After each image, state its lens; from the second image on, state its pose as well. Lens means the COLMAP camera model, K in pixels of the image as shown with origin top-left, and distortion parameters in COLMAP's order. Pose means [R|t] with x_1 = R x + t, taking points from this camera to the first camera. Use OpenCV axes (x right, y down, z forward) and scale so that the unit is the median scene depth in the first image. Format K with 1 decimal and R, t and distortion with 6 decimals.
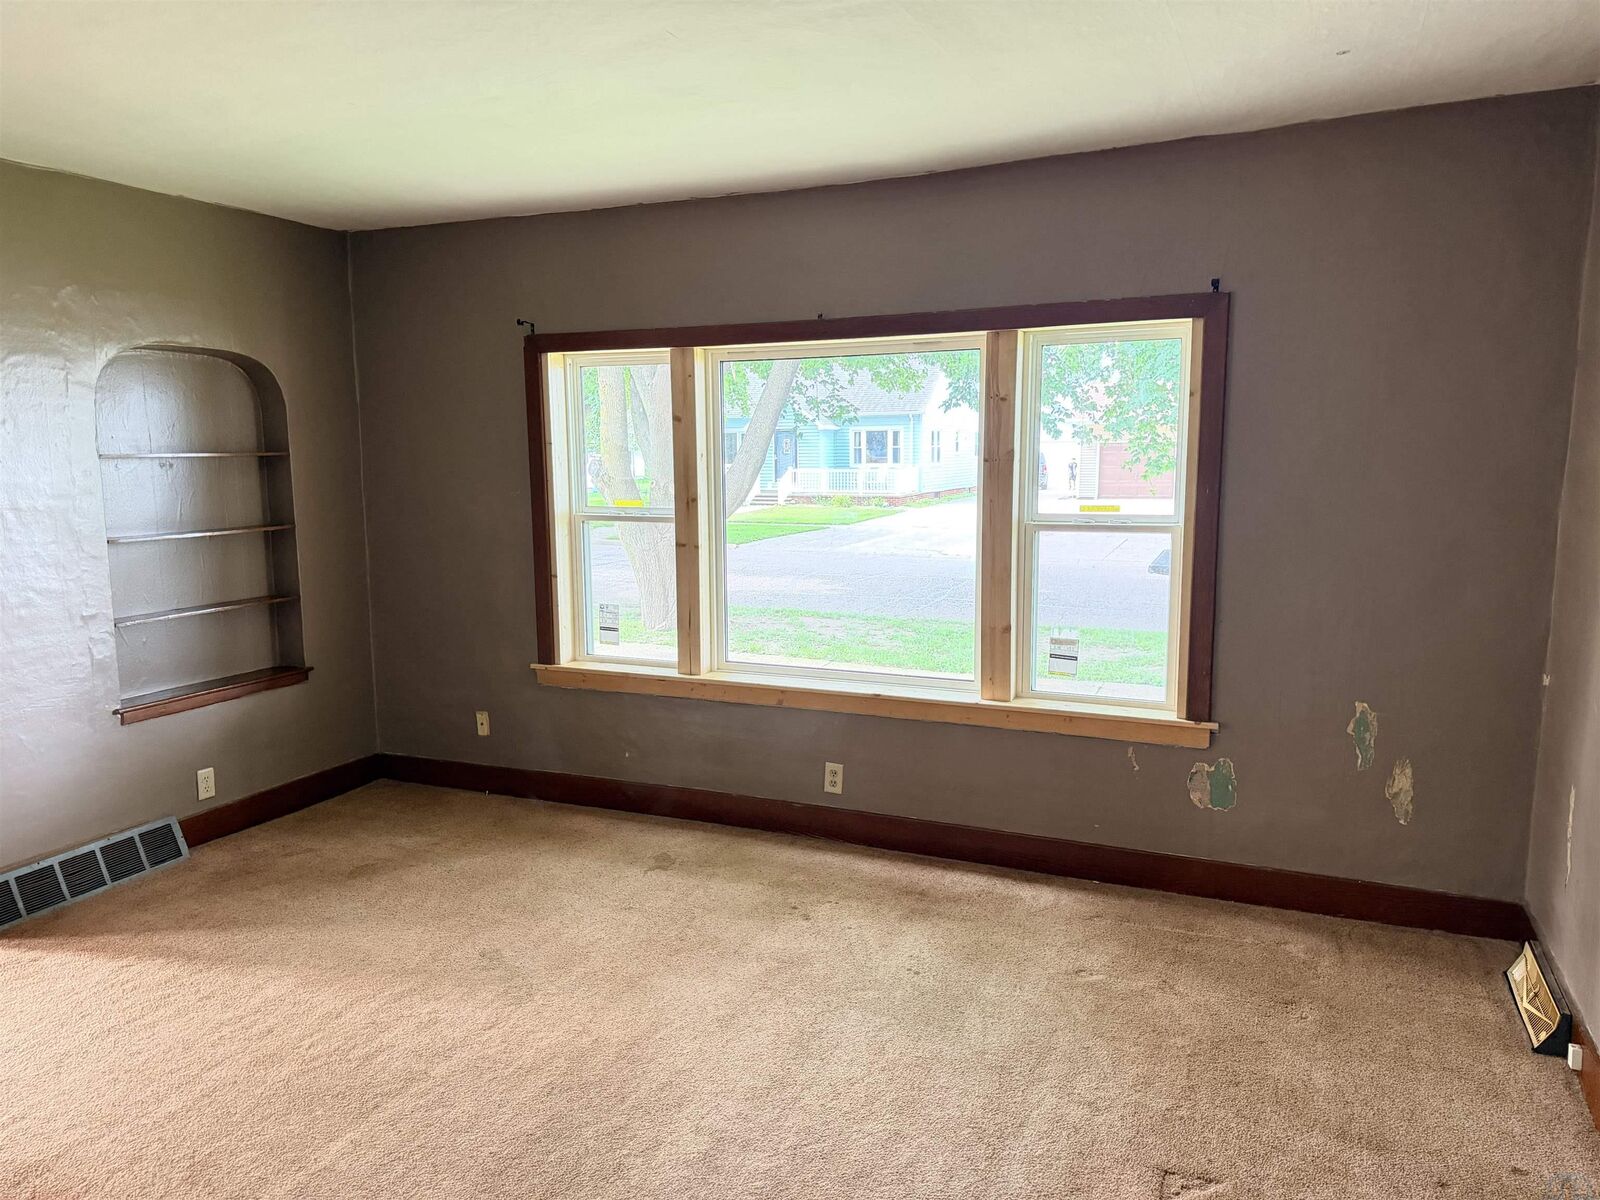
lens RADIAL K [[1120.7, 0, 800.0], [0, 1120.7, 600.0], [0, 0, 1]] dist [0.129041, -0.226587]
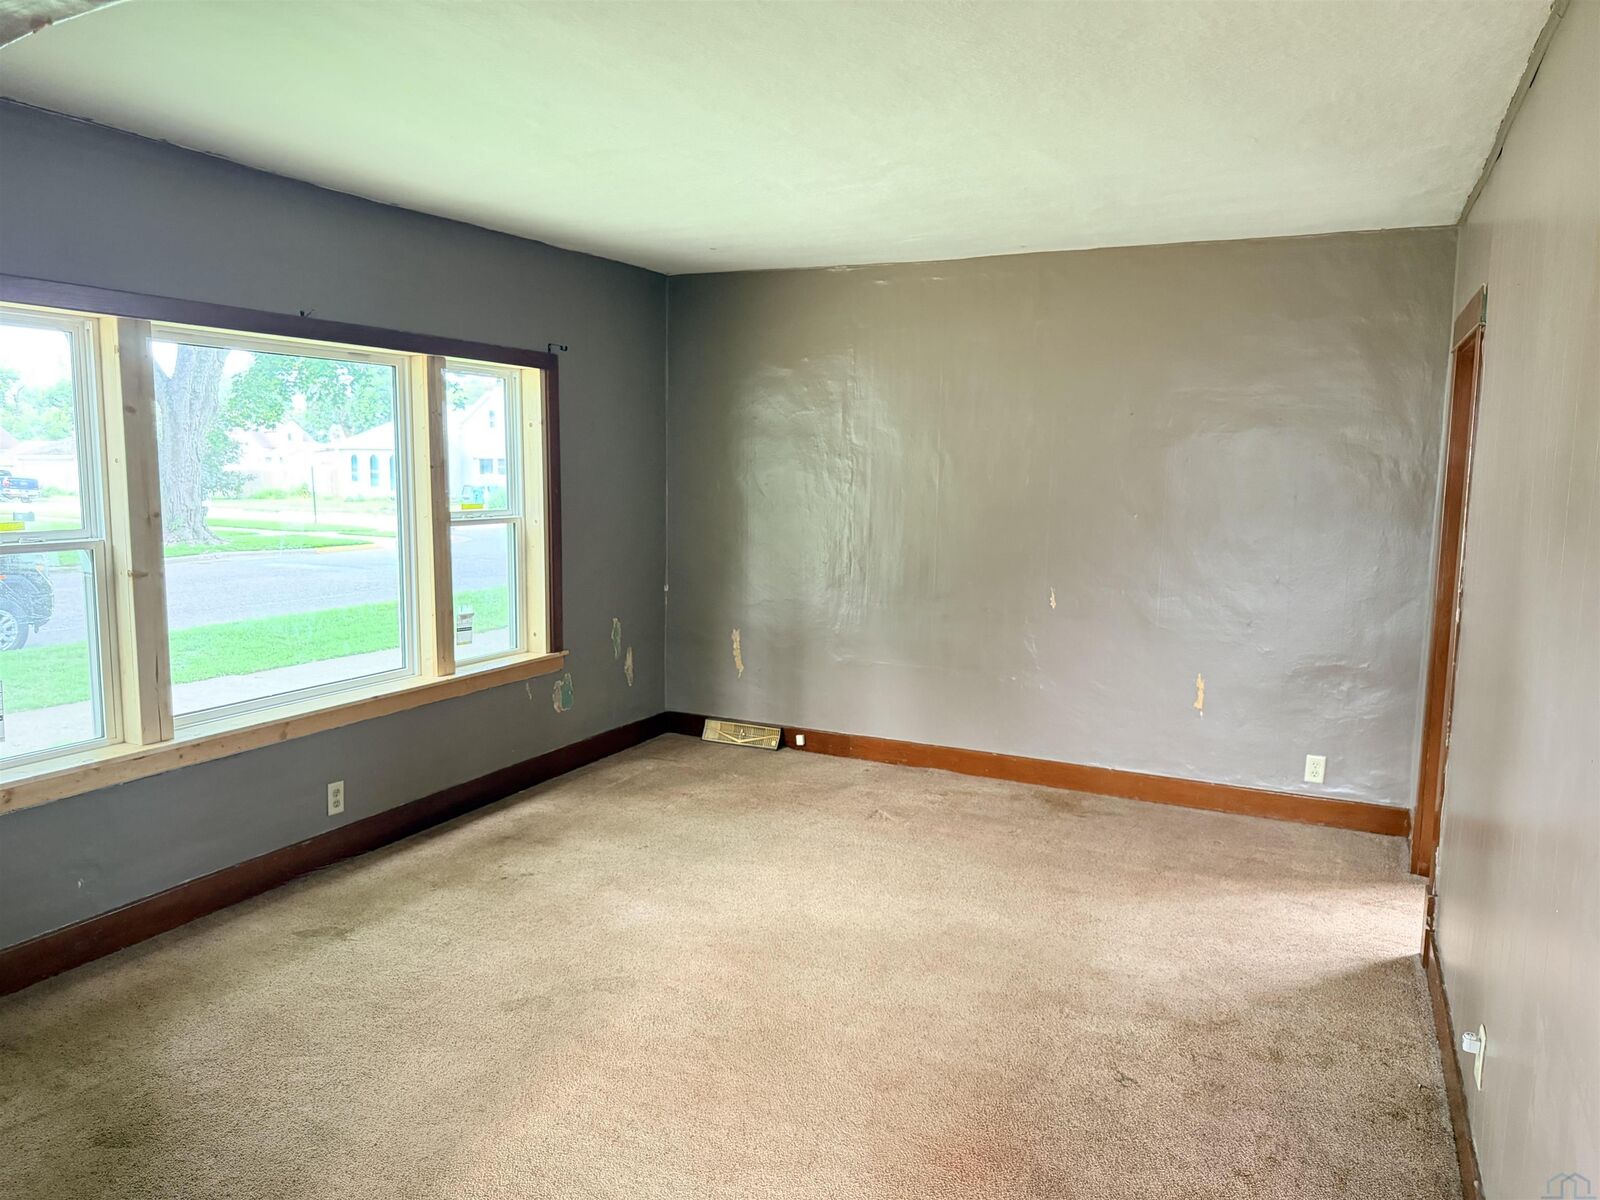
lens RADIAL K [[1120.7, 0, 800.0], [0, 1120.7, 600.0], [0, 0, 1]] dist [0.129041, -0.226587]
pose [[0.021615, -0.113595, 0.993292, -1.011104], [0.119494, 0.986696, 0.110240, -0.075147], [-0.992600, 0.116310, 0.034902, 0.620559]]
